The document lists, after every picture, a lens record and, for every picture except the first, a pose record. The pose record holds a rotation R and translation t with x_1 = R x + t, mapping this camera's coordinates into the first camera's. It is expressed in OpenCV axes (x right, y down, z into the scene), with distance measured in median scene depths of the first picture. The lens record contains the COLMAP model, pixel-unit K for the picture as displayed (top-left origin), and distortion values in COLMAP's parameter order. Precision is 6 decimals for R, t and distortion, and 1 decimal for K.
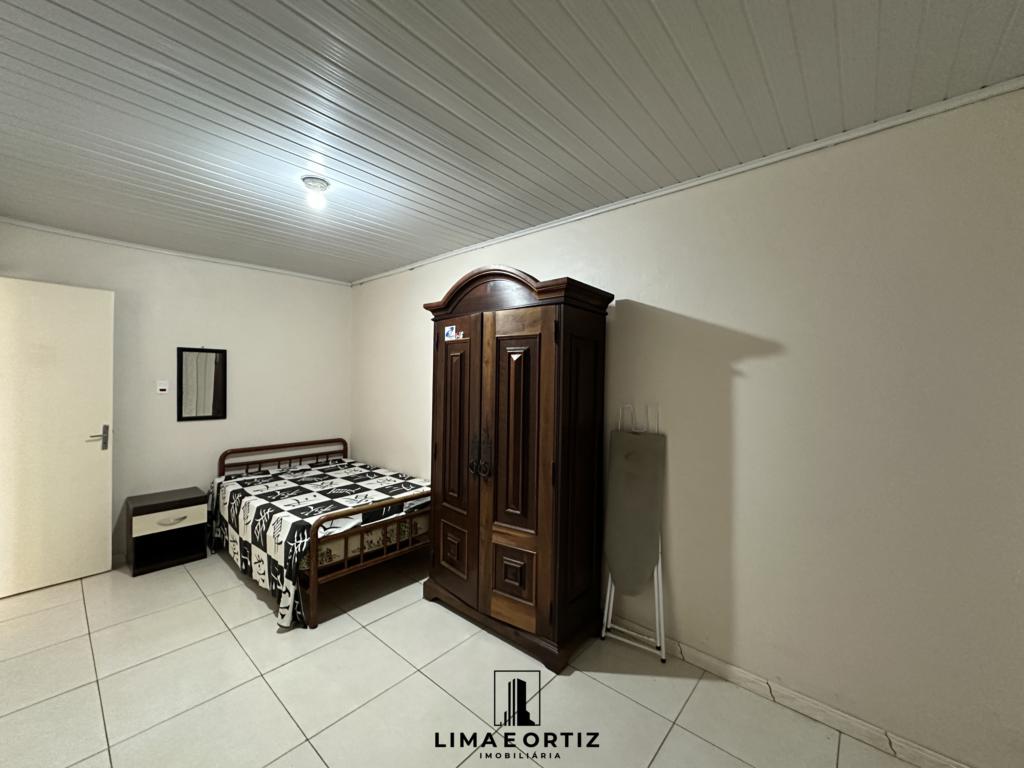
lens RADIAL K [[408.7, 0, 512.6], [0, 408.7, 382.7], [0, 0, 1]] dist [-0.003431, 0.000950]
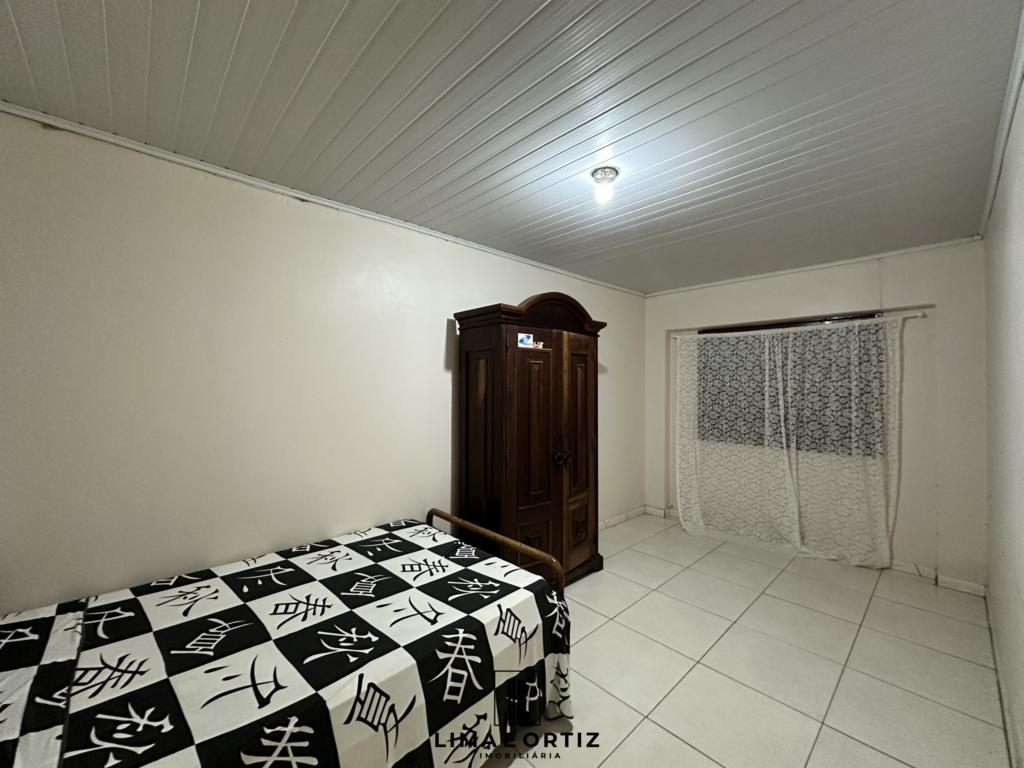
lens RADIAL K [[408.7, 0, 512.6], [0, 408.7, 382.7], [0, 0, 1]] dist [-0.003431, 0.000950]
pose [[0.102879, -0.008601, 0.994657, -1.166967], [-0.002347, 0.999958, 0.008889, -0.023349], [-0.994691, -0.003249, 0.102855, 0.910246]]
